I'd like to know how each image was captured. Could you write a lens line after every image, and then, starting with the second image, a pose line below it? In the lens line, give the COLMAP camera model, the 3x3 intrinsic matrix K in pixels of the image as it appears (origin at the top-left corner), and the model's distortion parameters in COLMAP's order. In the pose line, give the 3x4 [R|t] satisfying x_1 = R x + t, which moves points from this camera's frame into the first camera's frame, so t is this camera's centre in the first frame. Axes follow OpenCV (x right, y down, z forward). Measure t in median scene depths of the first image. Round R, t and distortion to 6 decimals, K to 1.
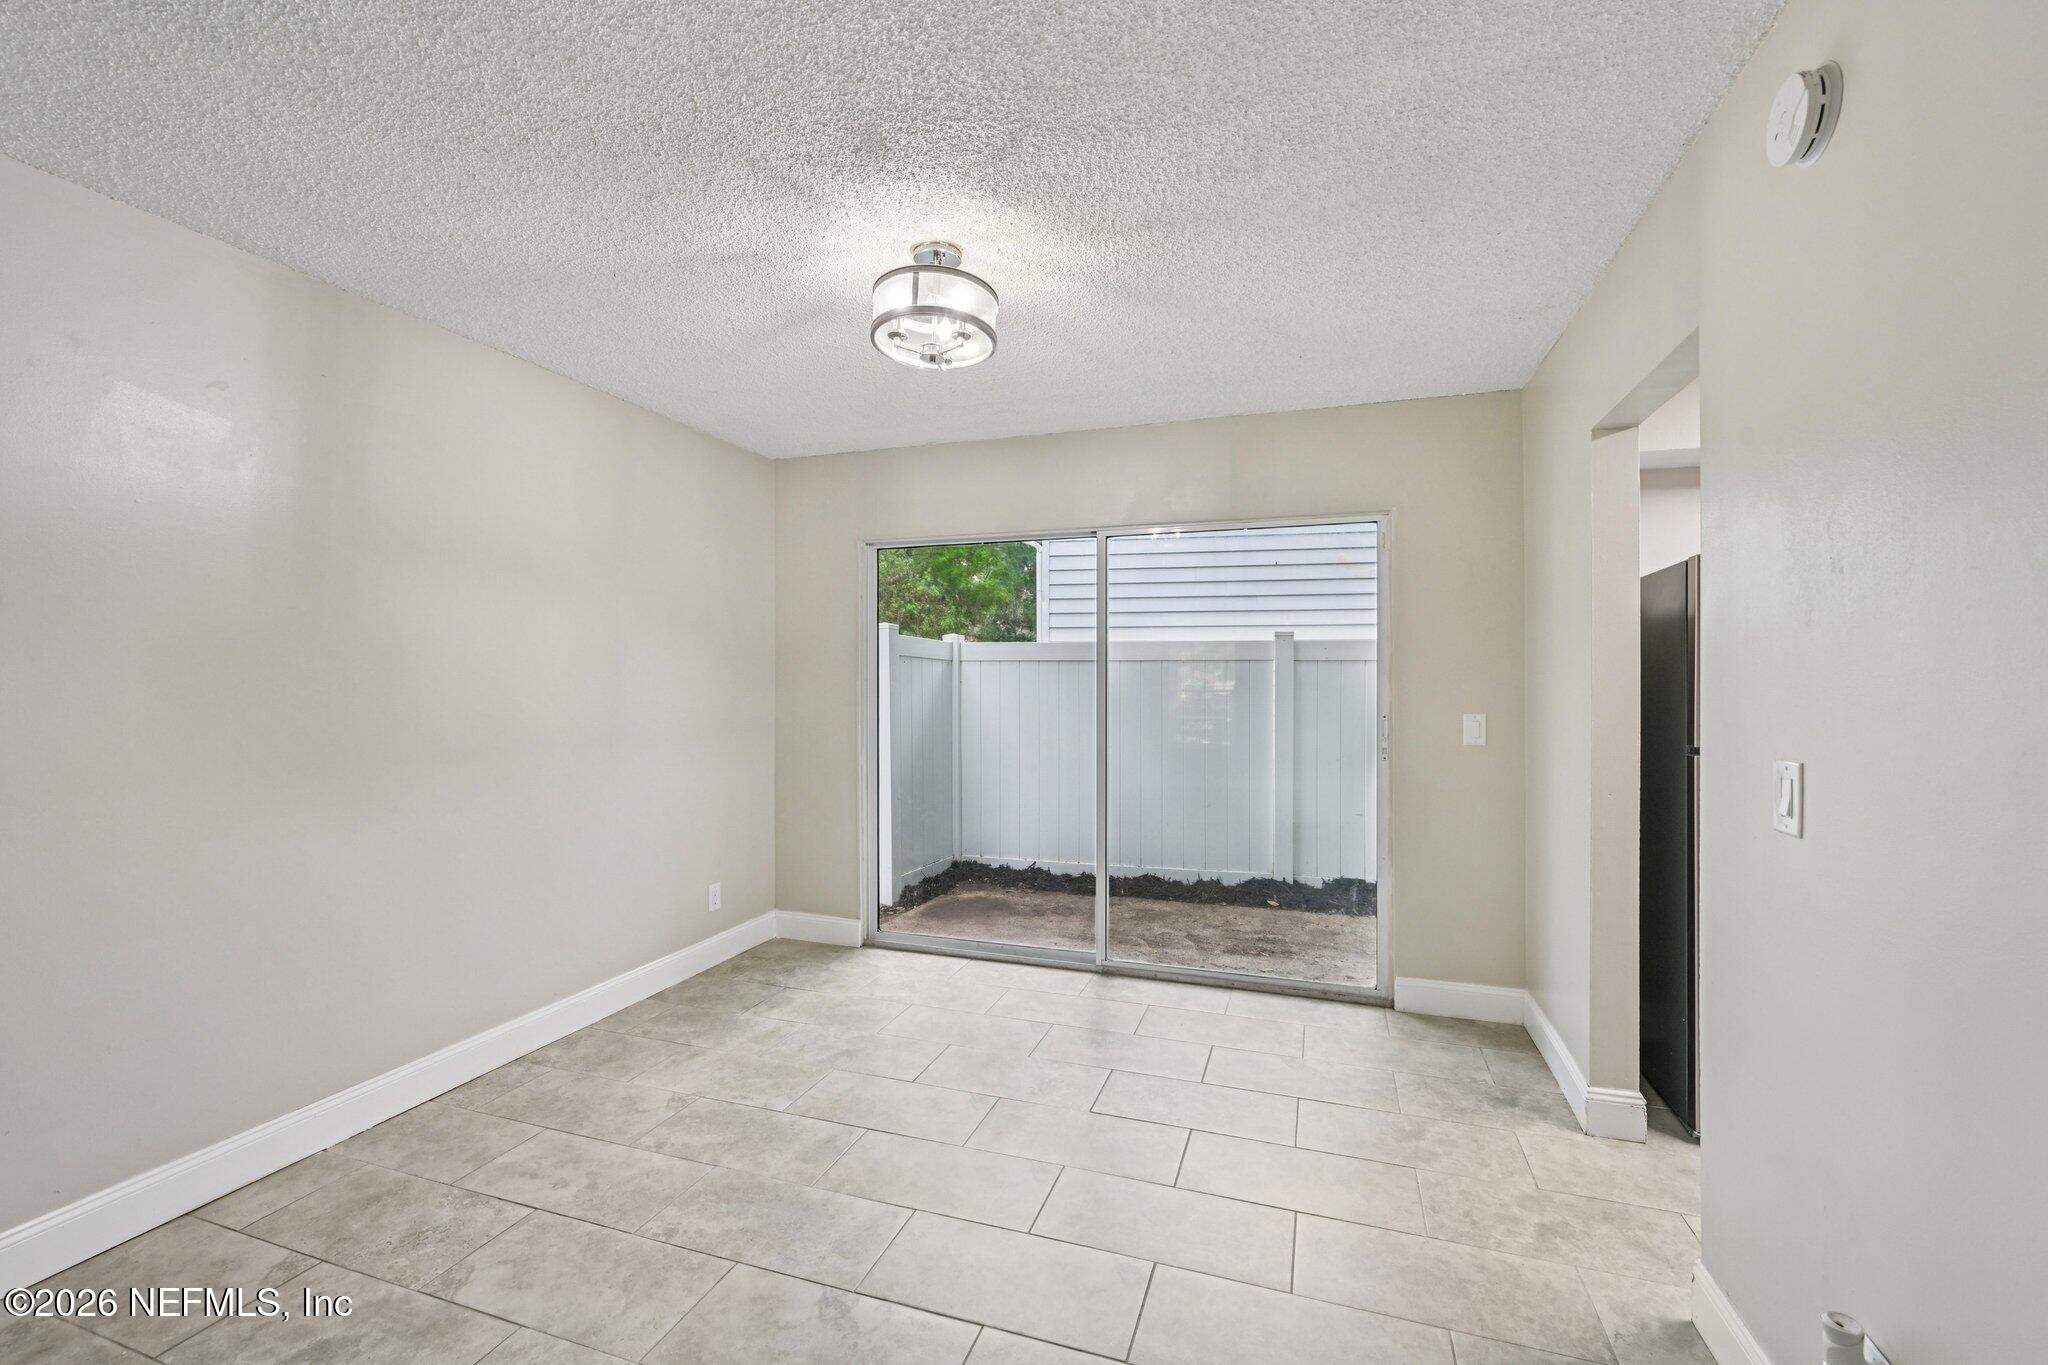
lens RADIAL K [[857.2, 0, 1030.0], [0, 857.2, 683.3], [0, 0, 1]] dist [-0.000386, -0.000195]
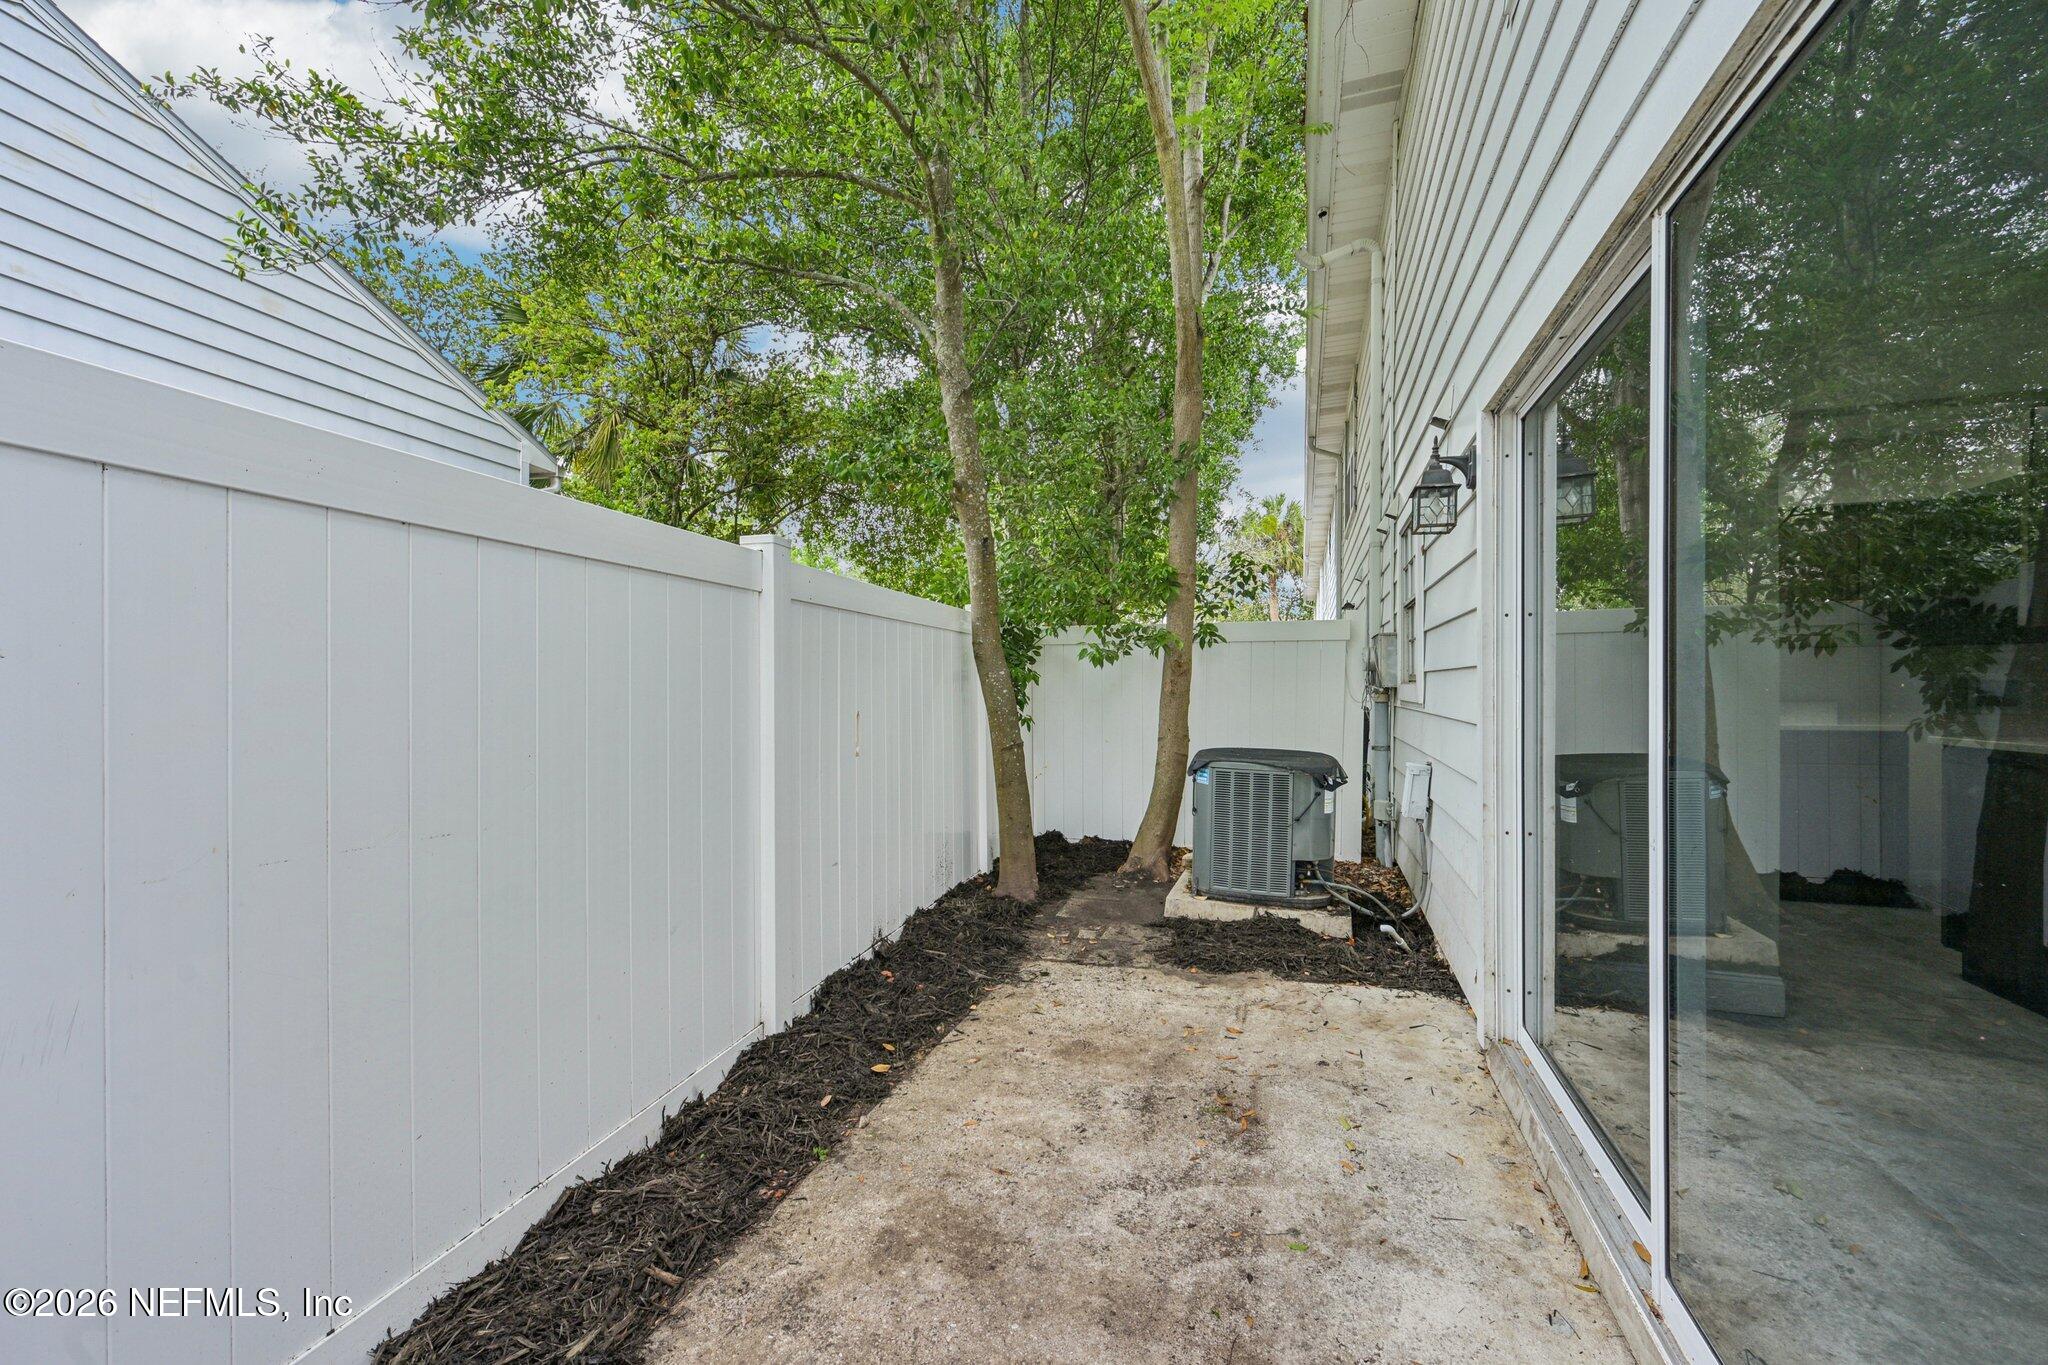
lens RADIAL K [[834.1, 0, 1030.3], [0, 834.1, 691.1], [0, 0, 1]] dist [0.000291, 0.000137]
pose [[-0.013005, -0.010756, 0.999858, -0.311847], [0.007737, 0.999911, 0.010857, 0.042622], [-0.999886, 0.007877, -0.012920, 1.367771]]
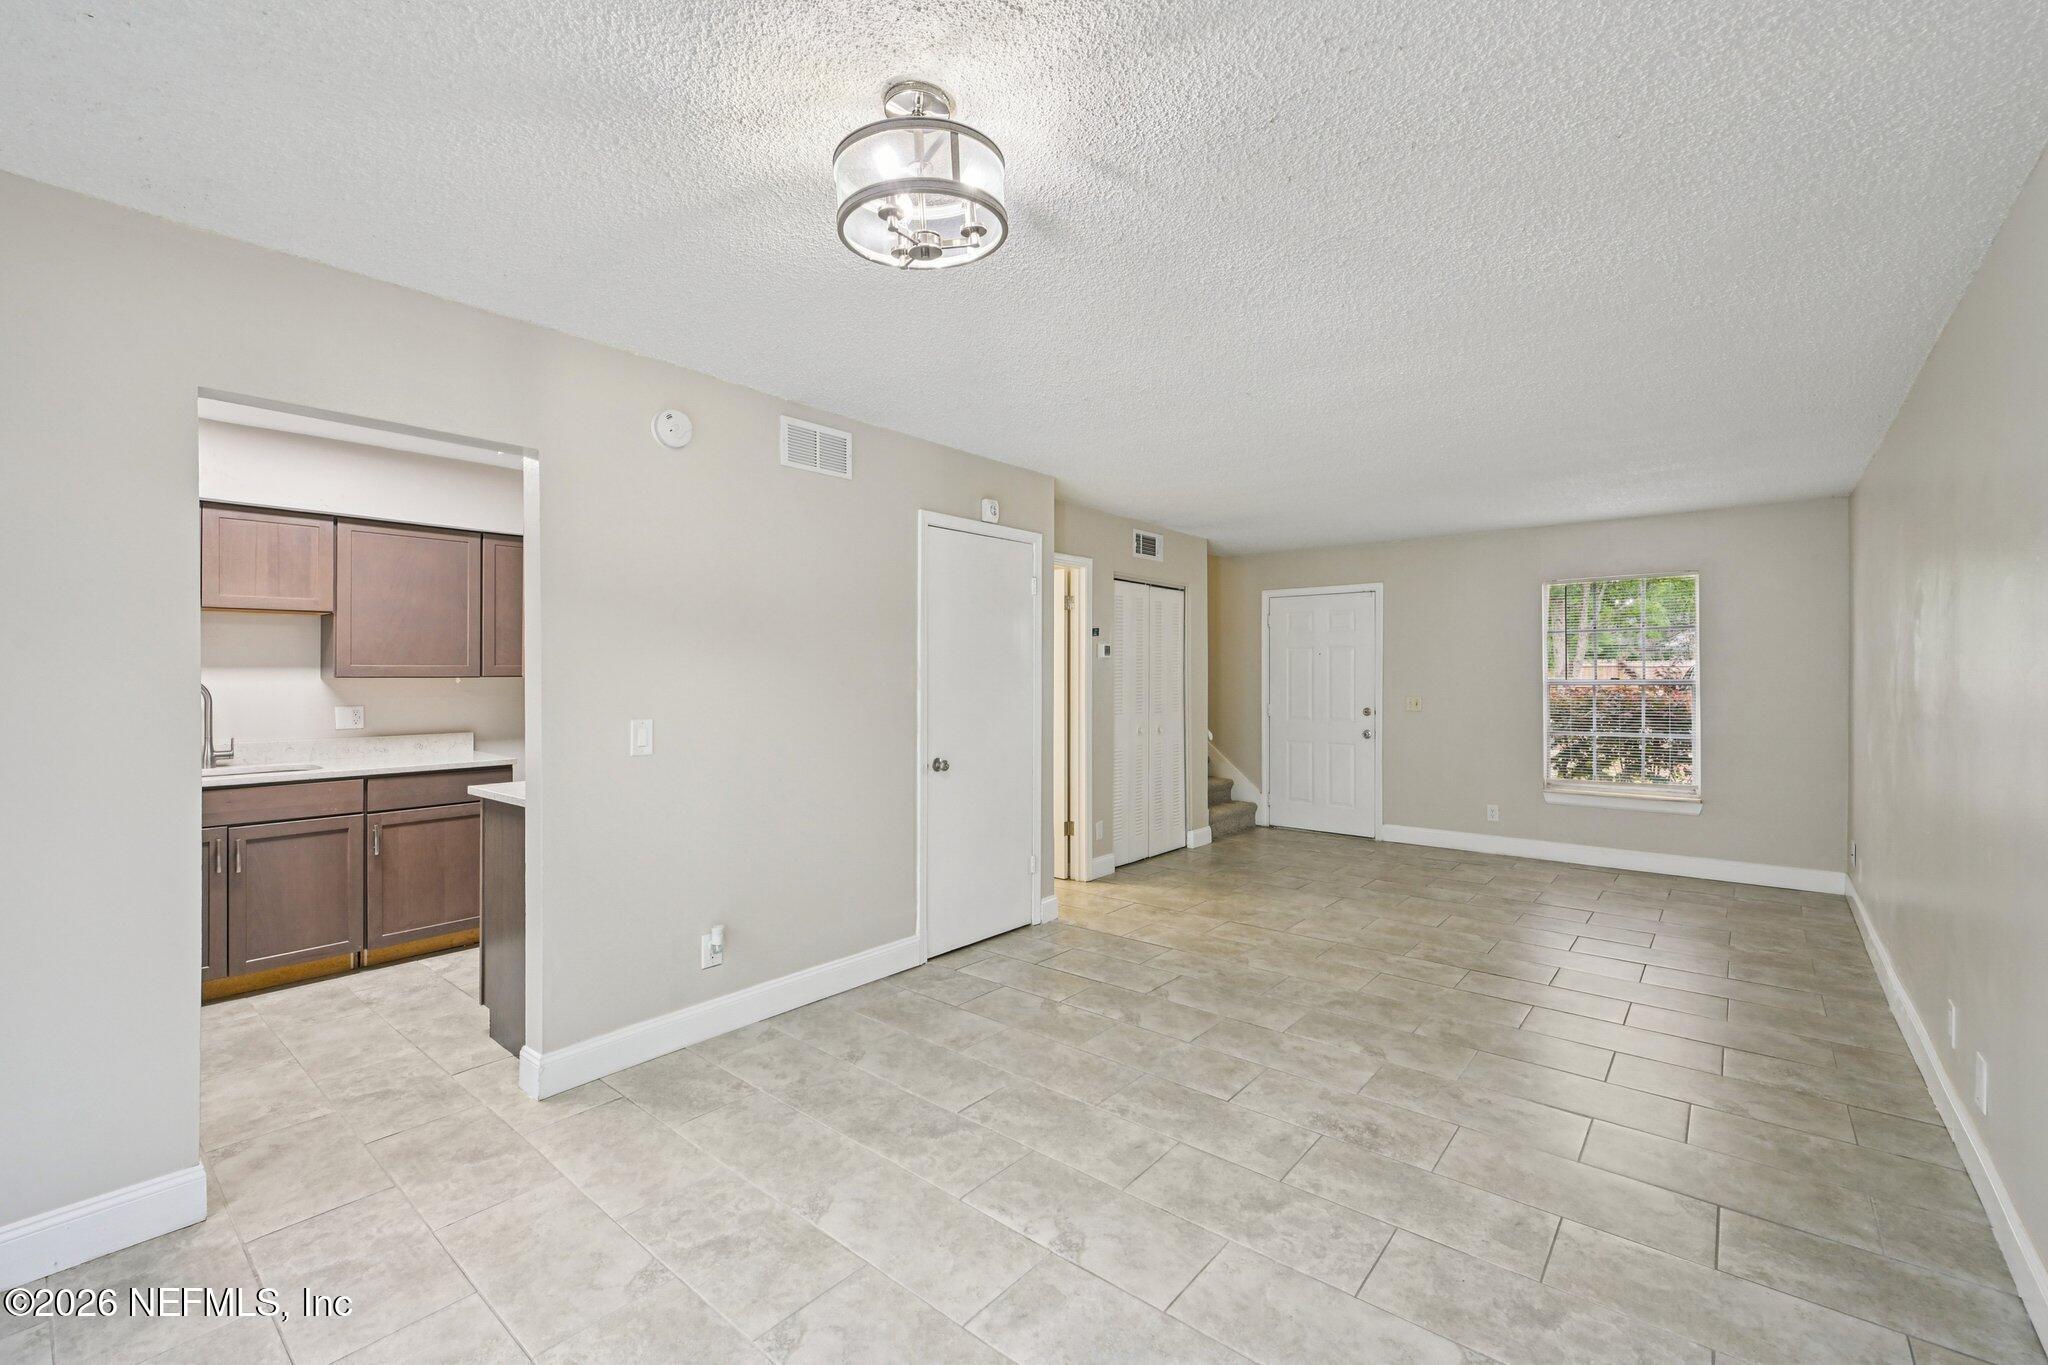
lens RADIAL K [[860.3, 0, 1024.0], [0, 860.3, 682.5], [0, 0, 1]] dist [0.001222, 0.000164]
pose [[-0.933488, -0.005224, 0.358570, -0.276843], [-0.000189, 0.999901, 0.014074, -0.010335], [-0.358608, 0.013070, -0.933397, 1.002160]]
